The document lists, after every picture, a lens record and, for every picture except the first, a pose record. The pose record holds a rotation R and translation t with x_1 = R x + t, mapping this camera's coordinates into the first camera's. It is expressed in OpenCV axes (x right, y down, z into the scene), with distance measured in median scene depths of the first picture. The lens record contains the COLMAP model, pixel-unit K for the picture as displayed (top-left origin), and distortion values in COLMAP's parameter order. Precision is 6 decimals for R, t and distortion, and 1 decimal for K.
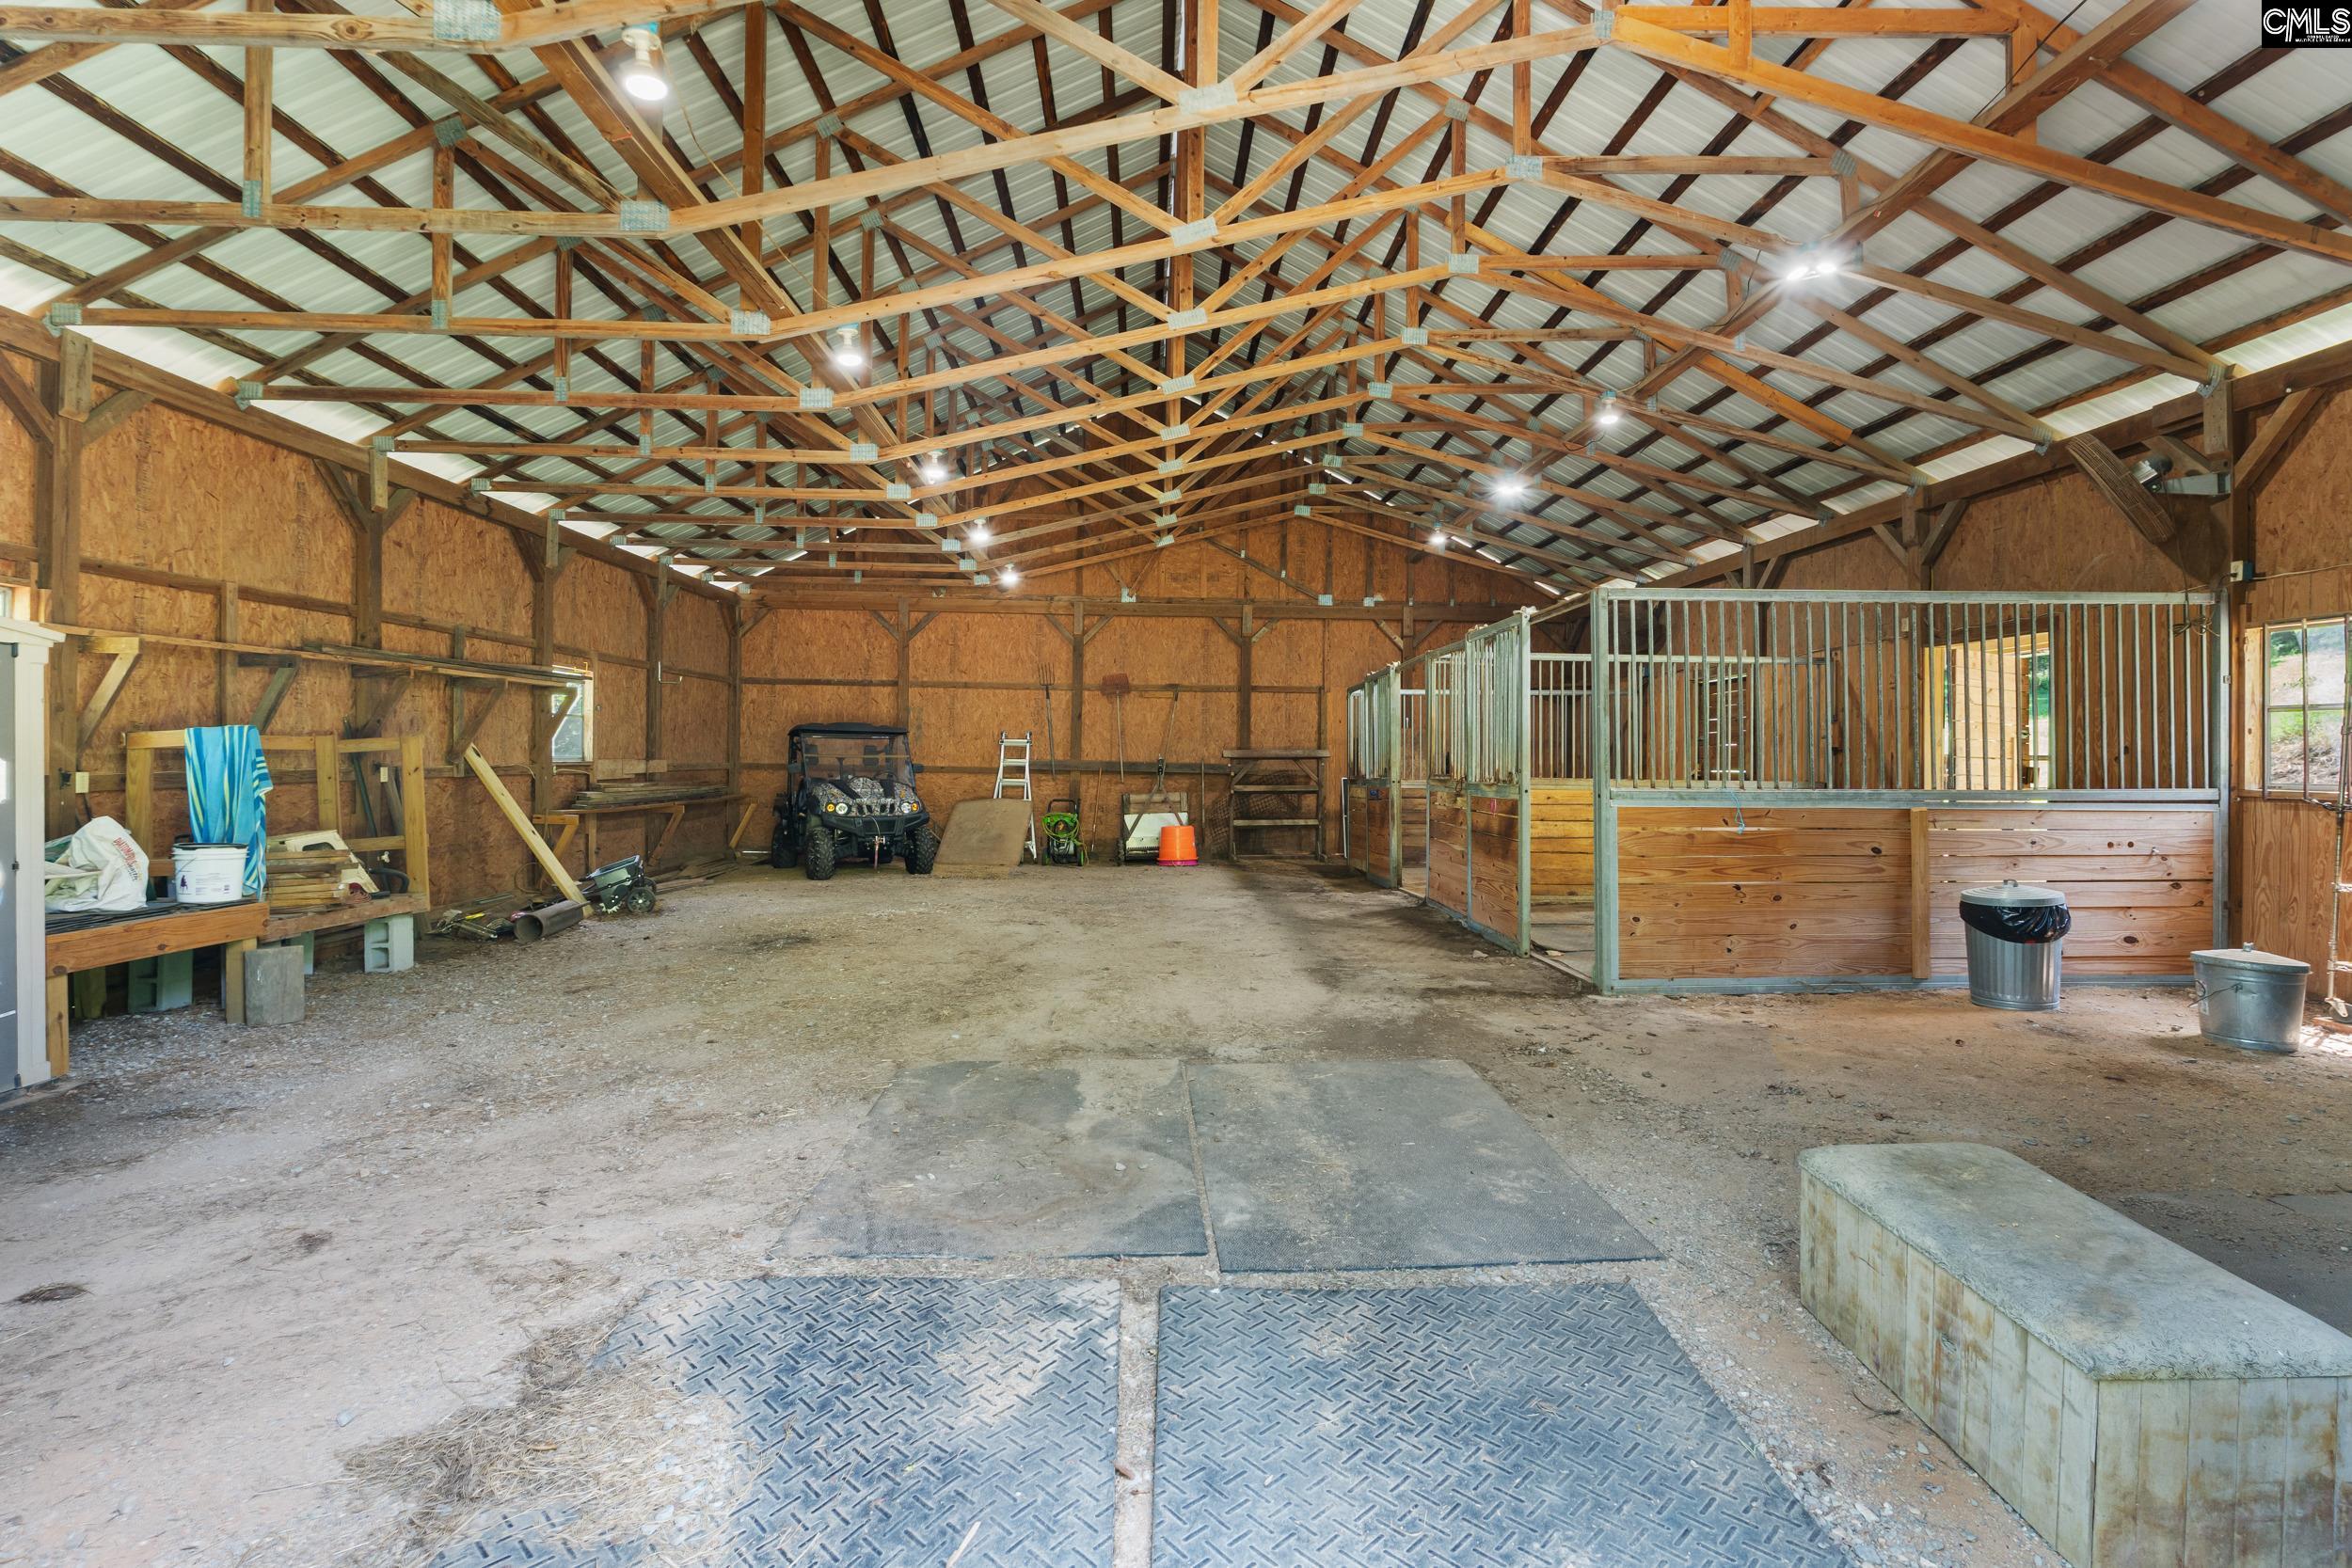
lens RADIAL K [[1079.6, 0, 1176.4], [0, 1079.6, 770.9], [0, 0, 1]] dist [-0.006988, -0.000473]
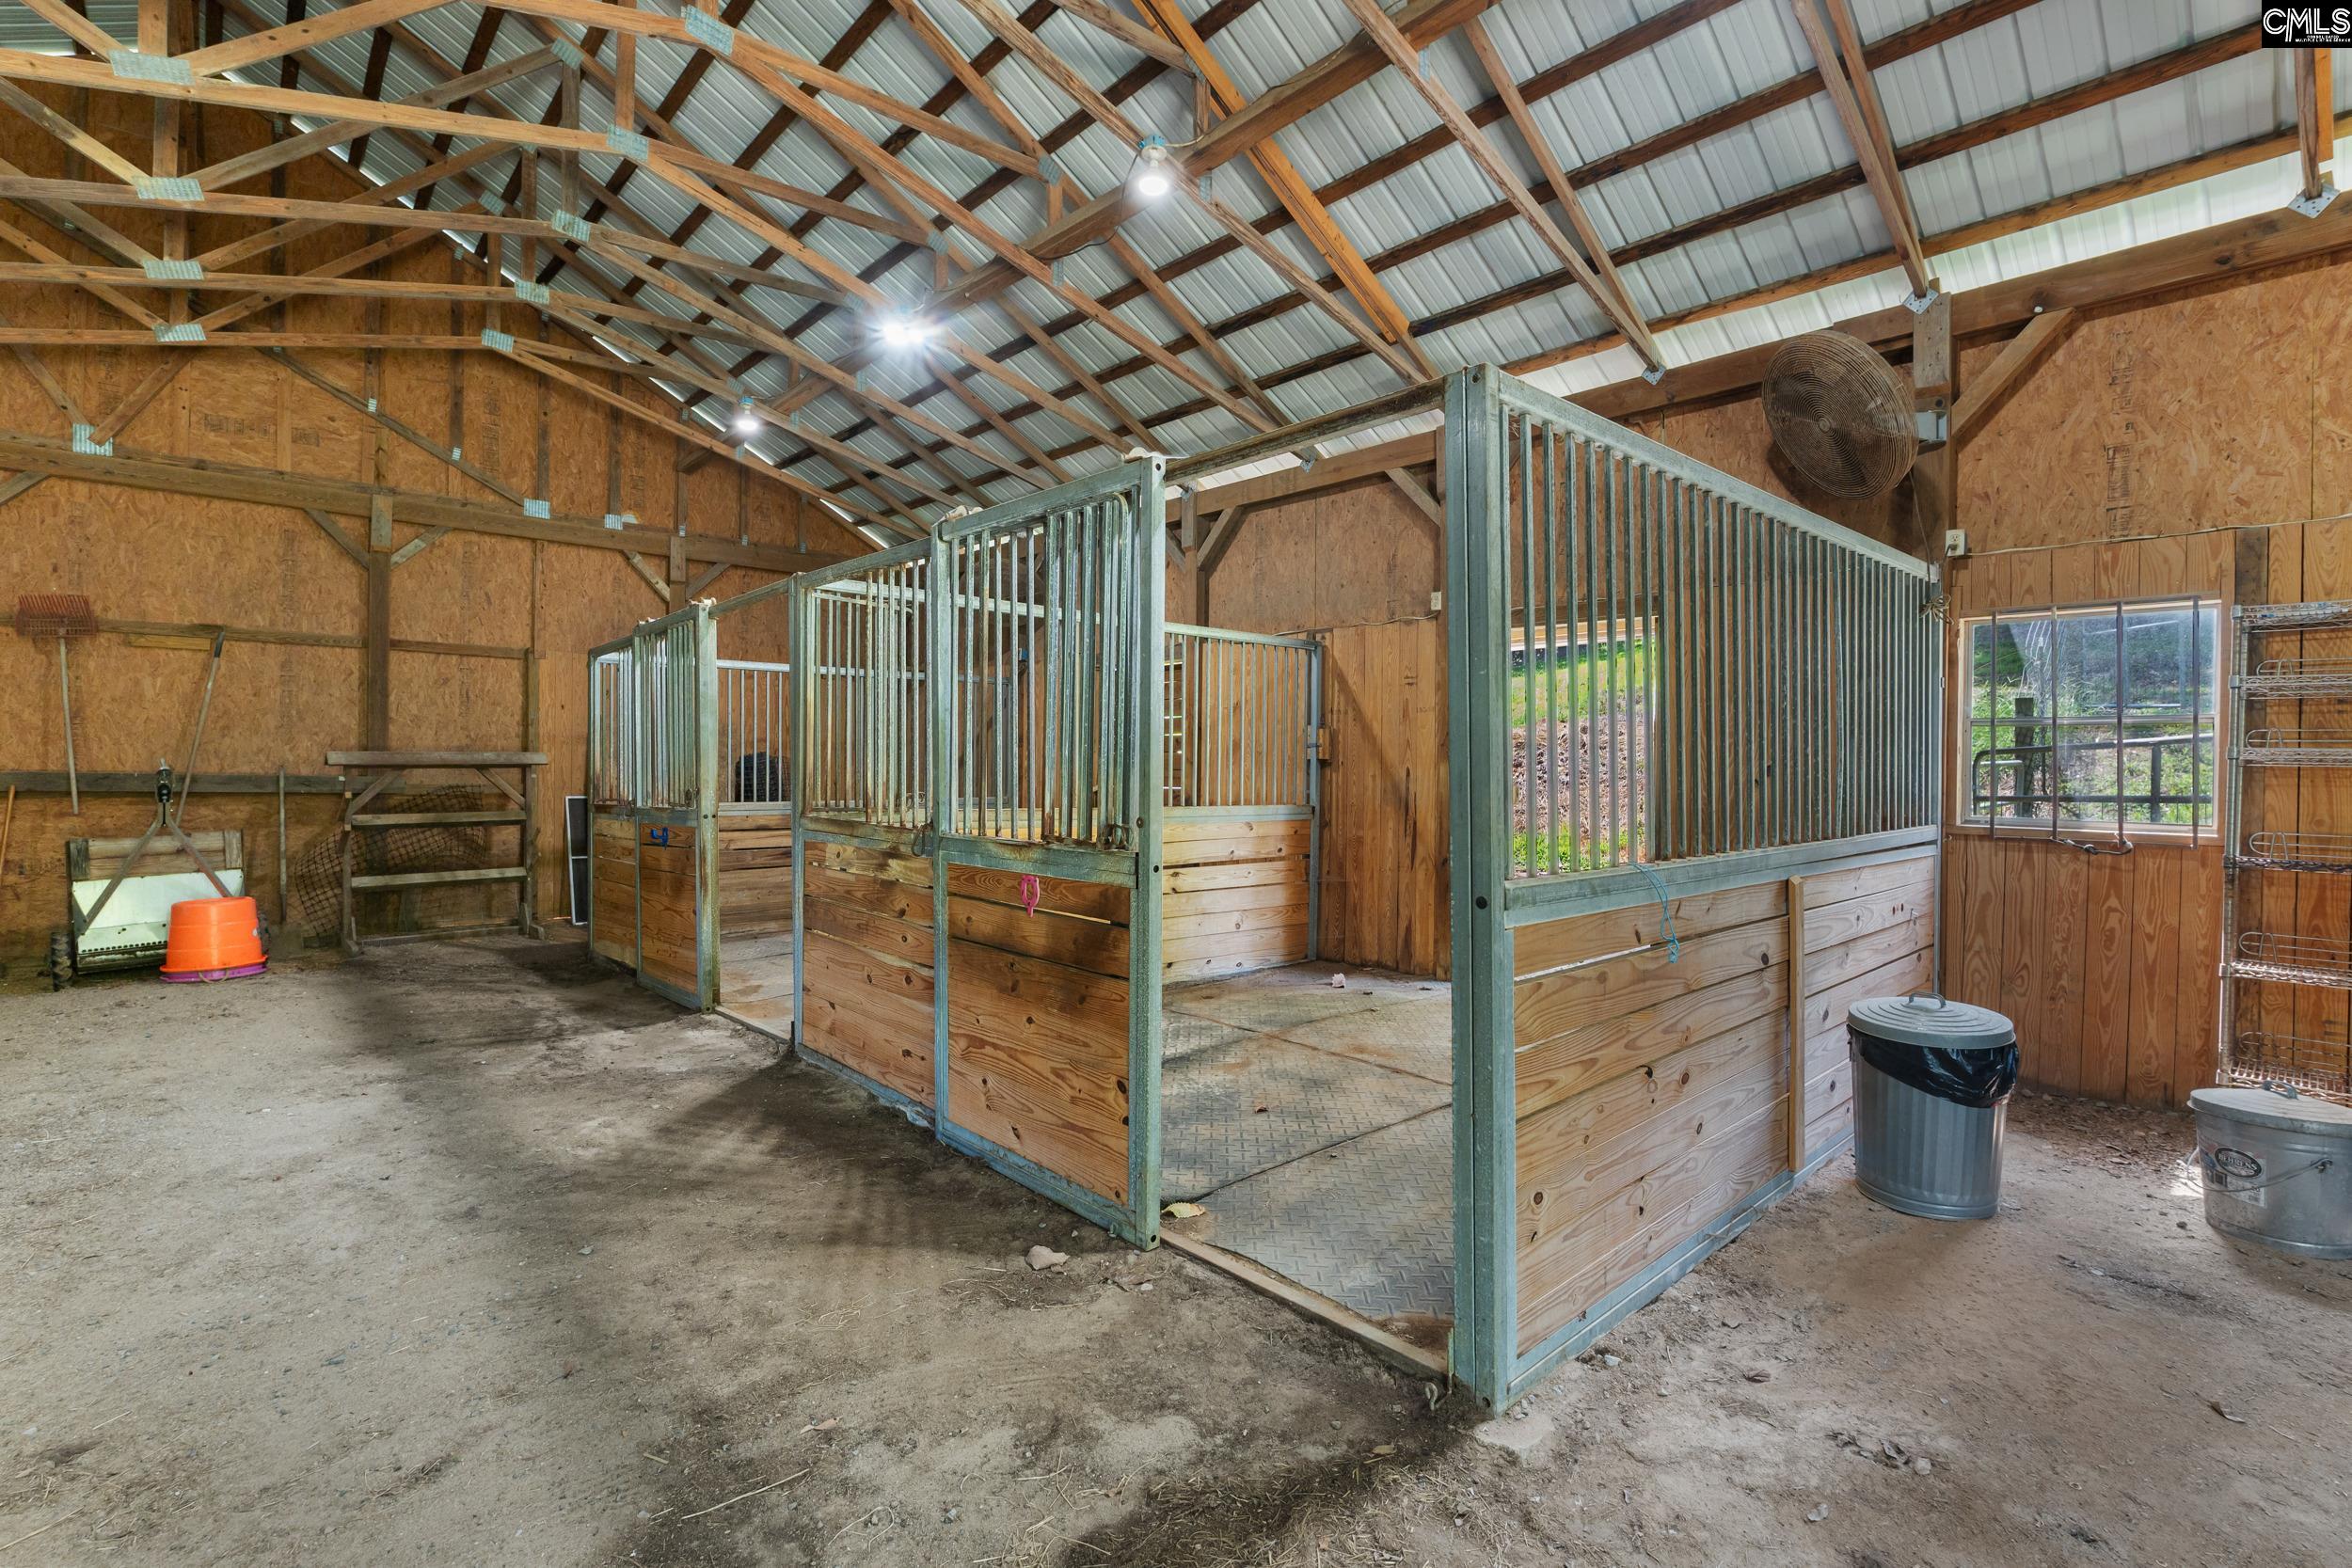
lens RADIAL K [[1079.6, 0, 1162.4], [0, 1079.6, 769.8], [0, 0, 1]] dist [-0.006988, -0.000473]
pose [[0.771034, -0.001768, 0.636792, 0.022465], [0.001306, 0.999998, 0.001195, -0.009879], [-0.636793, -0.000090, 0.771035, 0.306719]]
